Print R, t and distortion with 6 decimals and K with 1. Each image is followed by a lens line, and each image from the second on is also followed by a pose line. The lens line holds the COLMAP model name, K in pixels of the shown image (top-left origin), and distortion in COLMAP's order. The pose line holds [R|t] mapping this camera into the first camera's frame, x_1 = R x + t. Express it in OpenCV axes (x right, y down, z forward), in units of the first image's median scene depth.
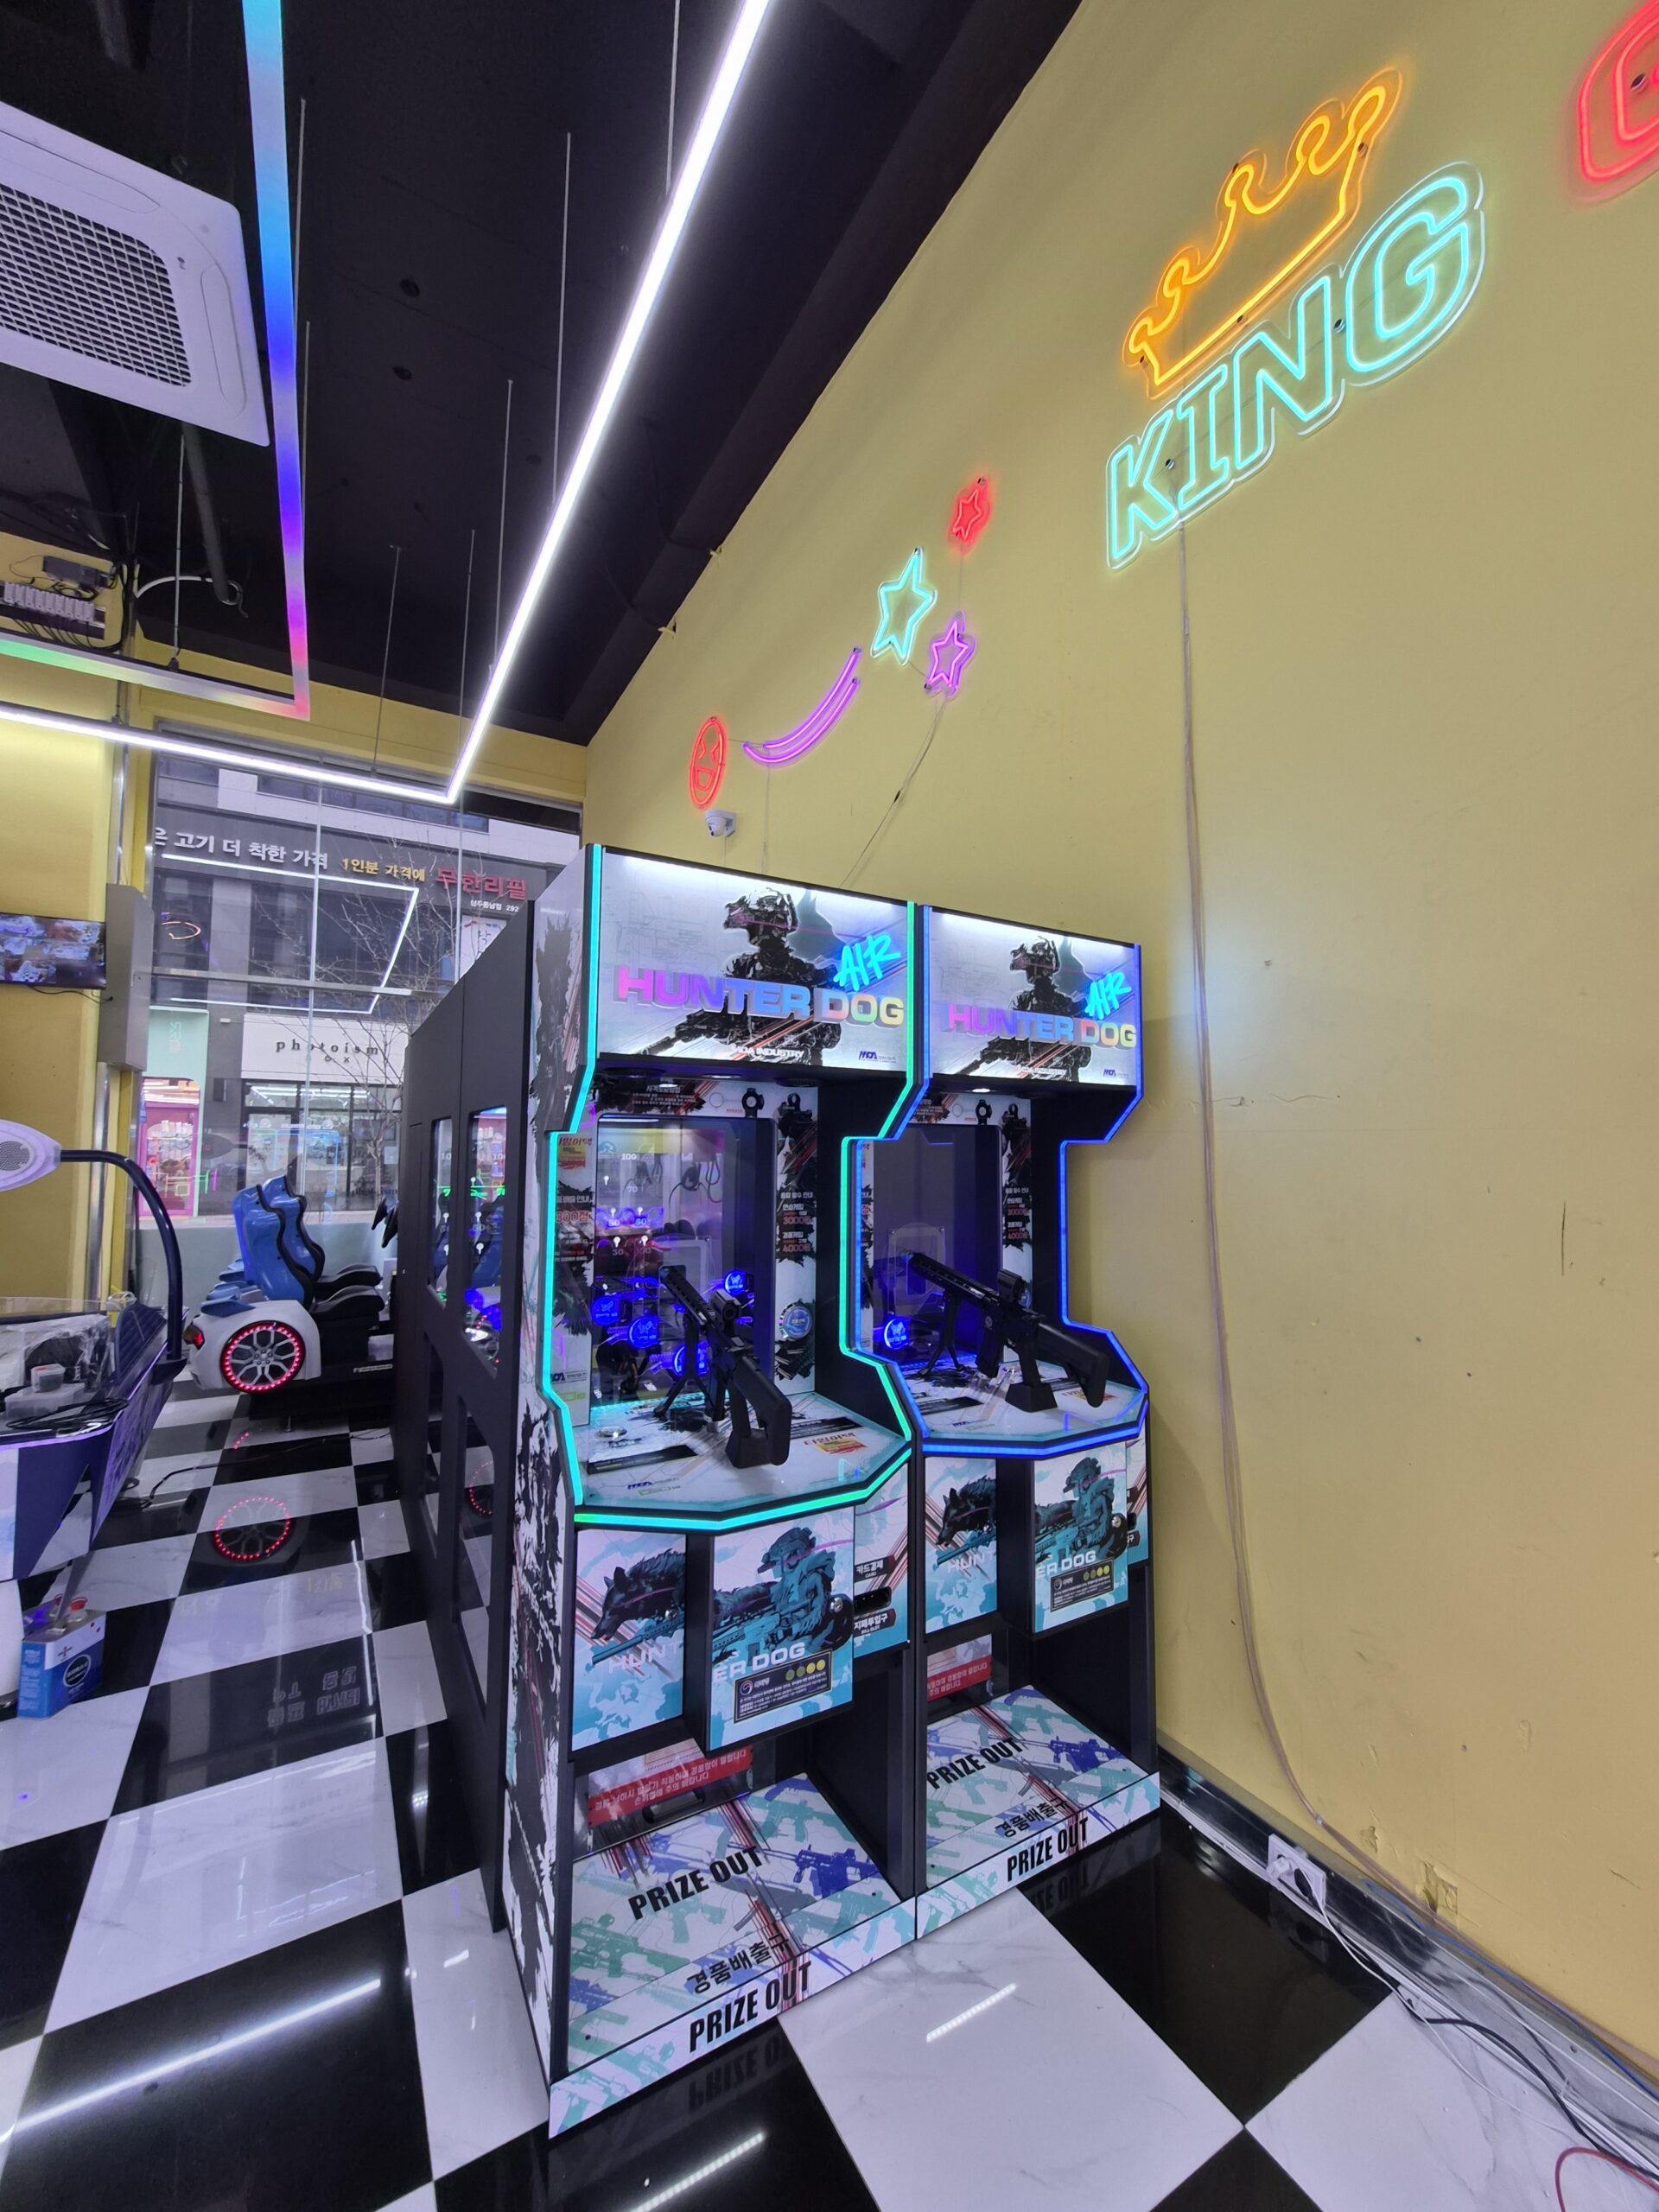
lens RADIAL K [[874.8, 0, 832.8], [0, 874.8, 1098.0], [0, 0, 1]] dist [0.002012, 0.000017]
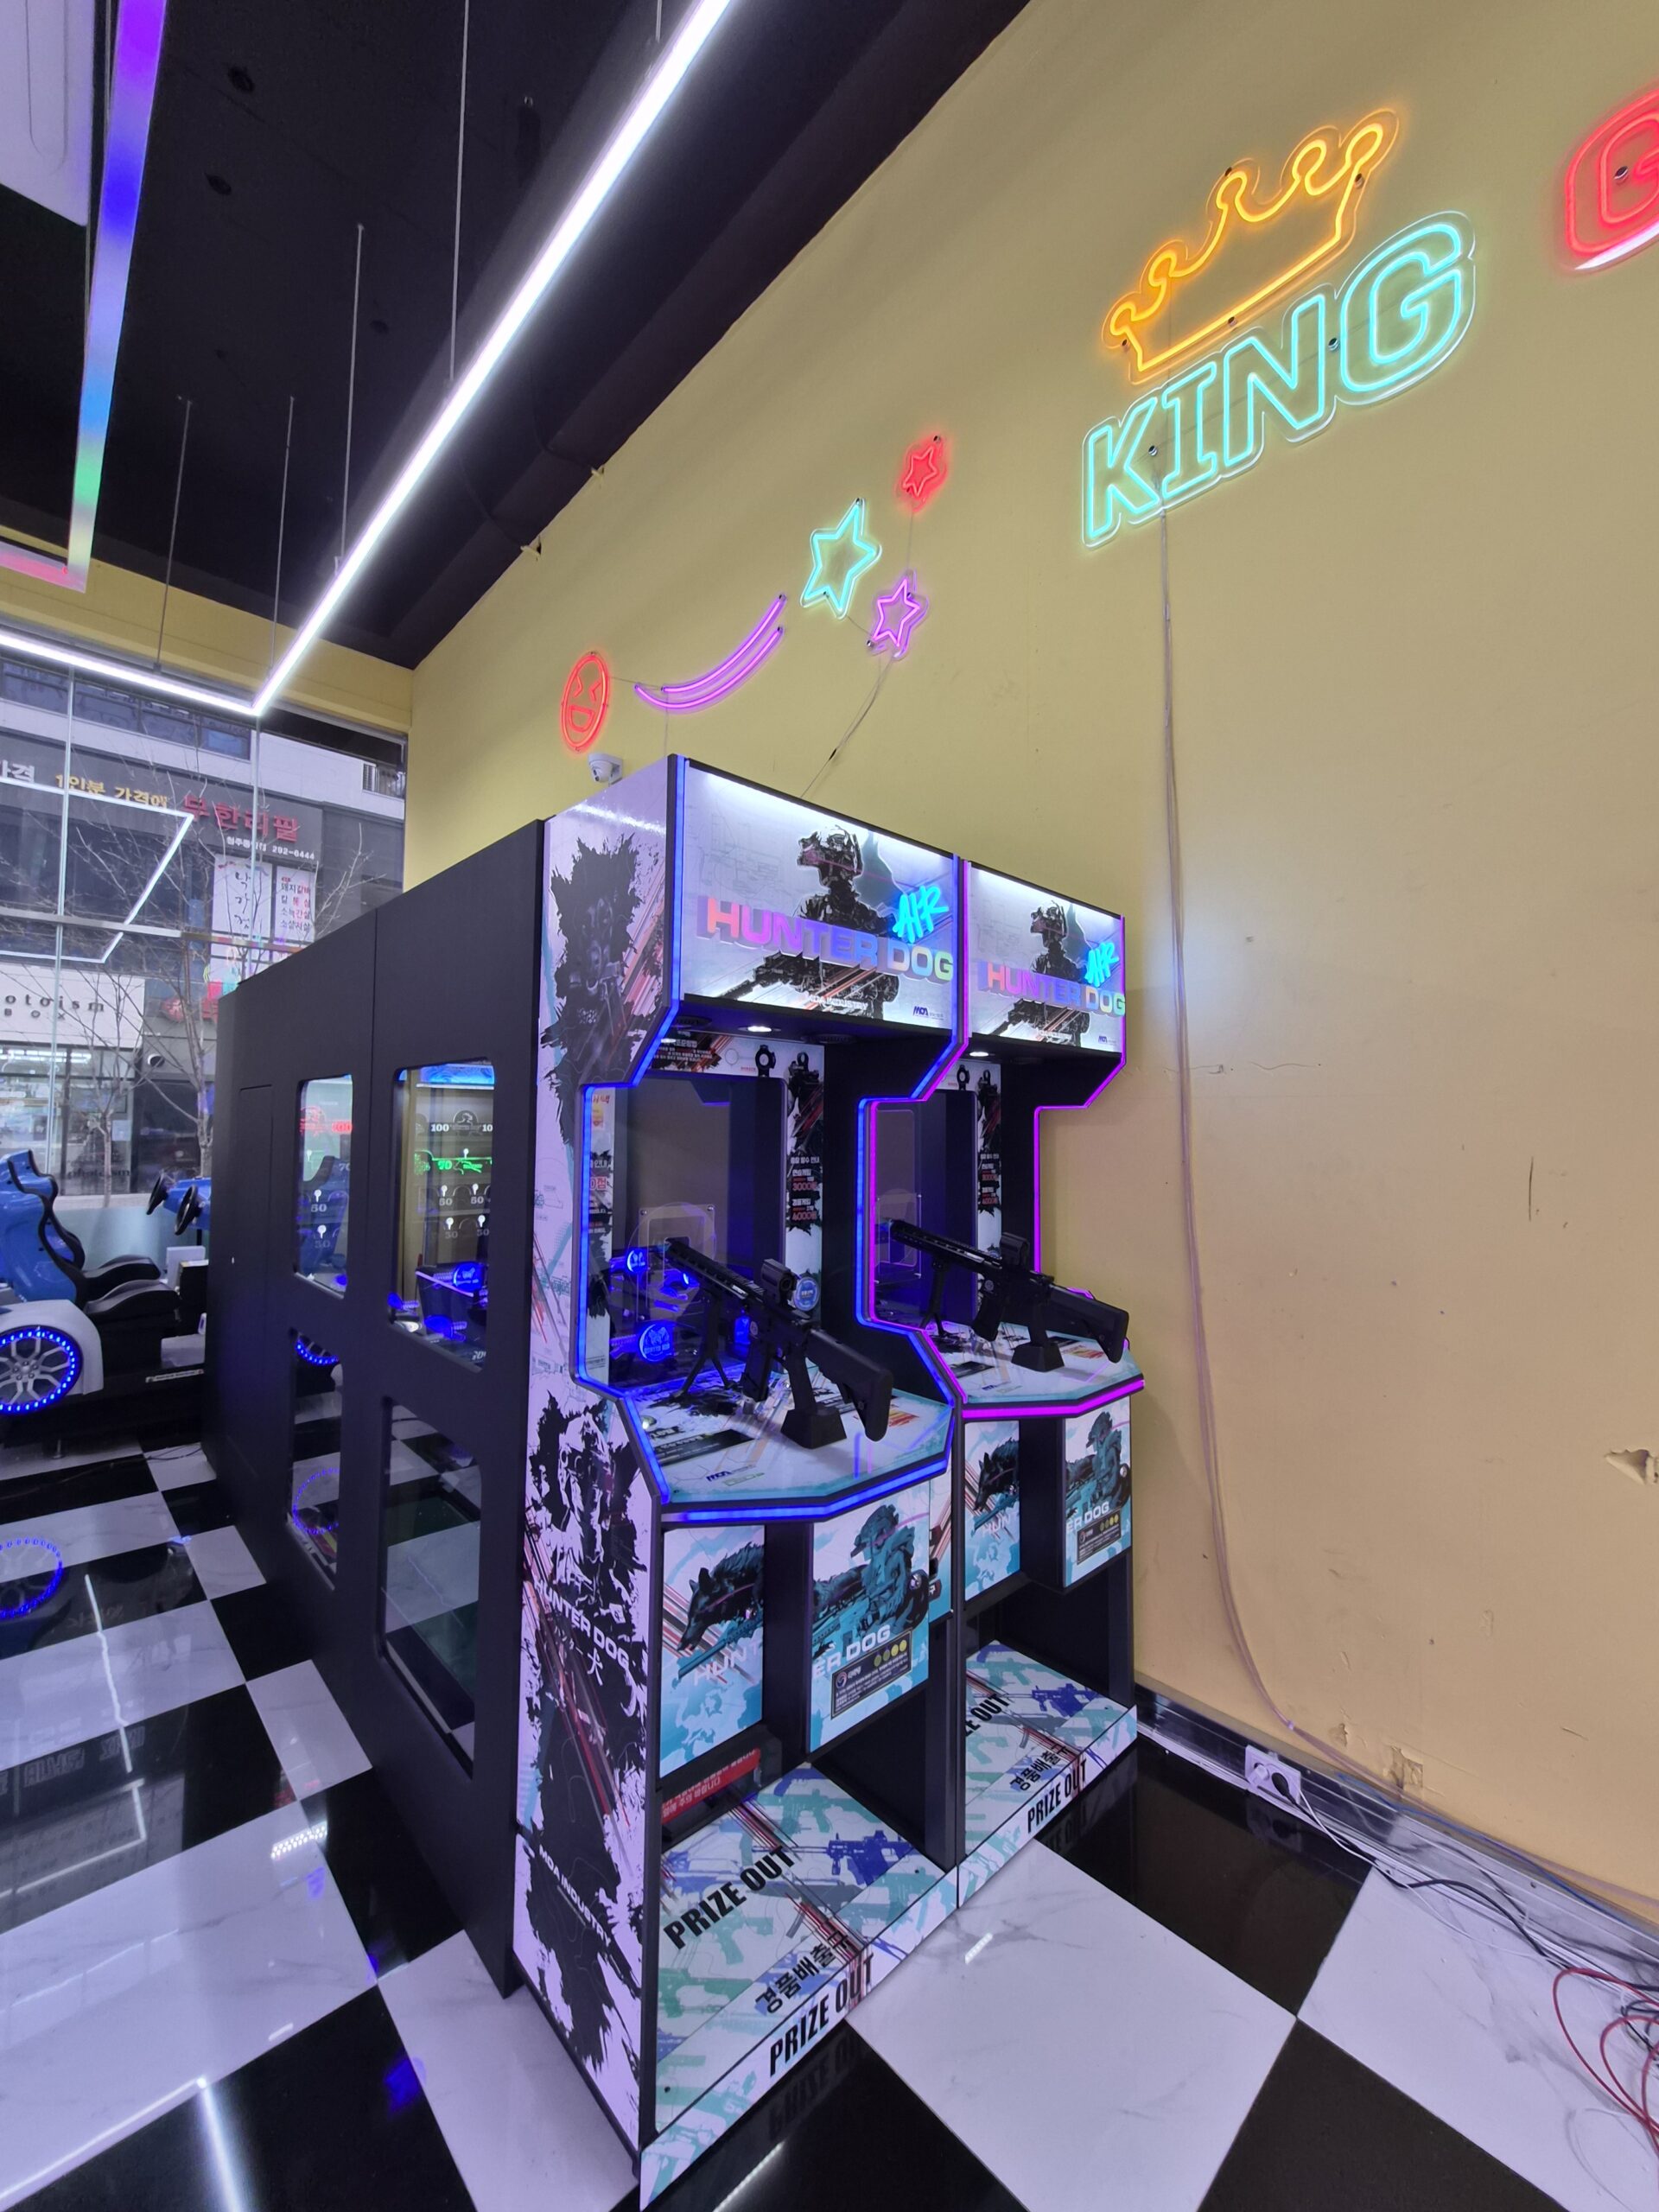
lens RADIAL K [[877.1, 0, 835.8], [0, 877.1, 1093.4], [0, 0, 1]] dist [0.001885, 0.000196]
pose [[0.972654, 0.012033, 0.231947, -0.269418], [-0.016680, 0.999697, 0.018080, 0.025226], [-0.231659, -0.021455, 0.972560, 0.084848]]
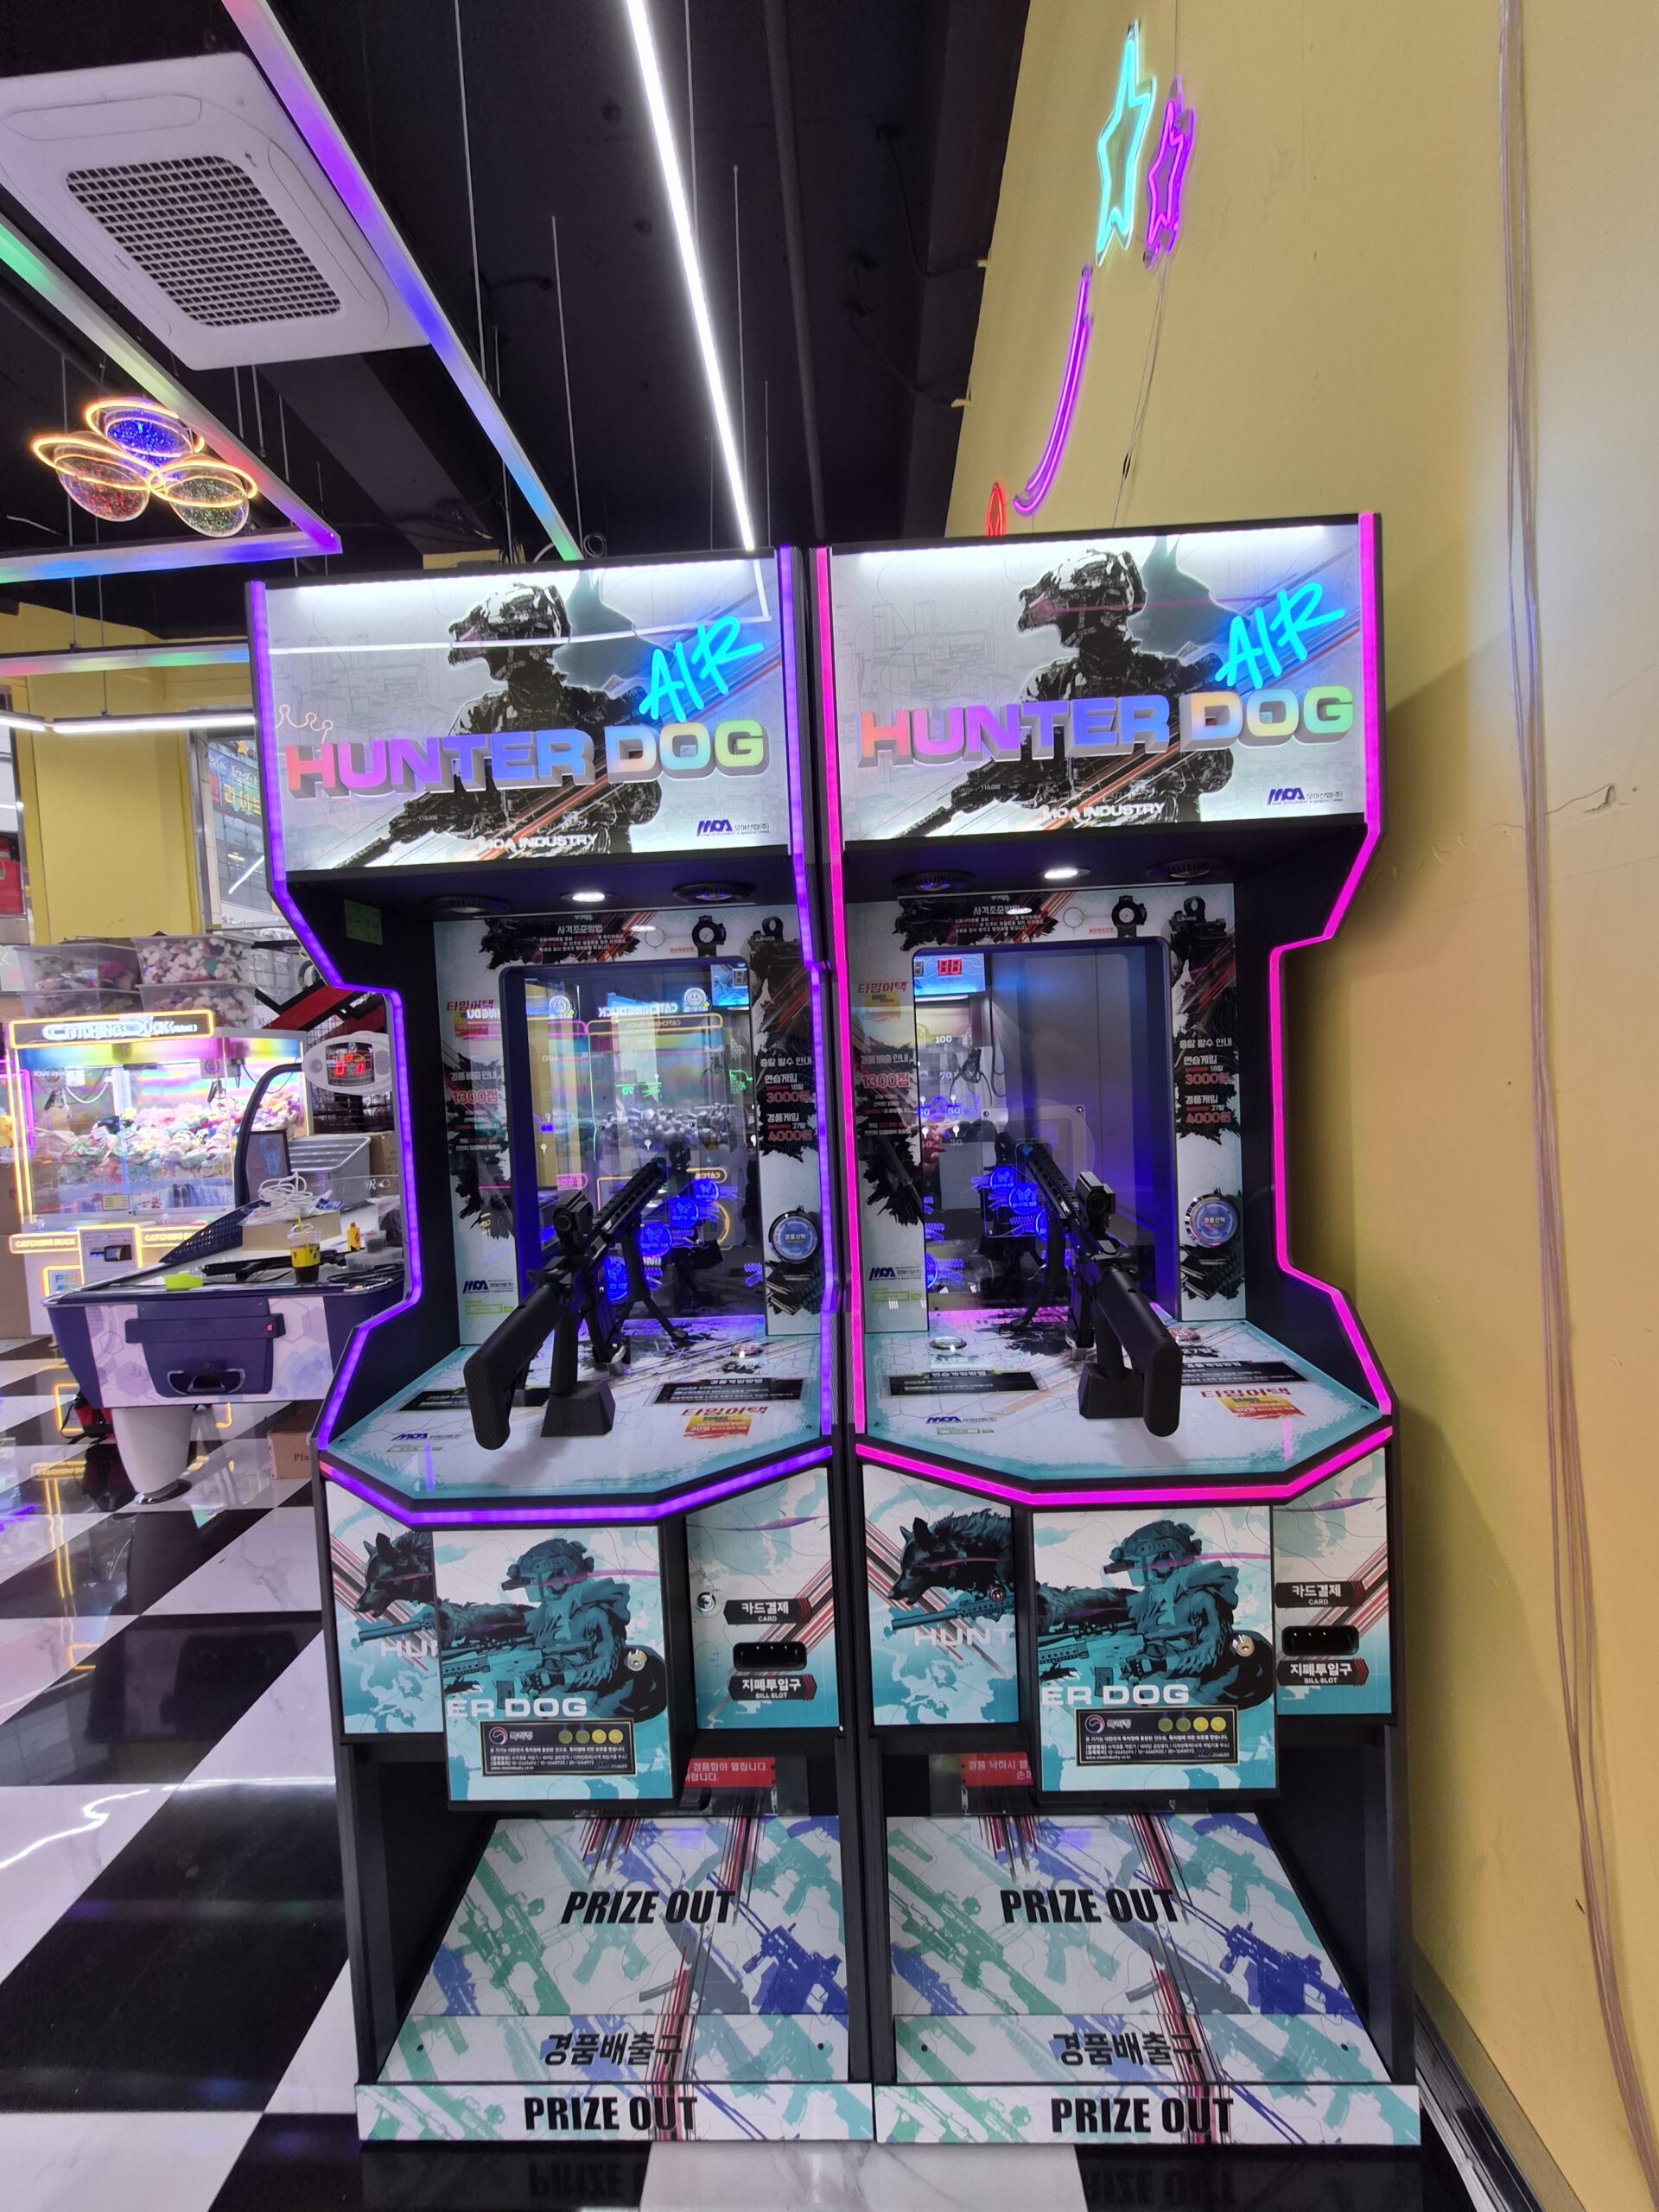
lens RADIAL K [[874.8, 0, 832.8], [0, 874.8, 1098.0], [0, 0, 1]] dist [0.002012, 0.000017]
pose [[0.846234, -0.027632, -0.532095, 0.090628], [0.087253, 0.992360, 0.087232, 0.079411], [0.525619, -0.120246, 0.842179, 0.294887]]
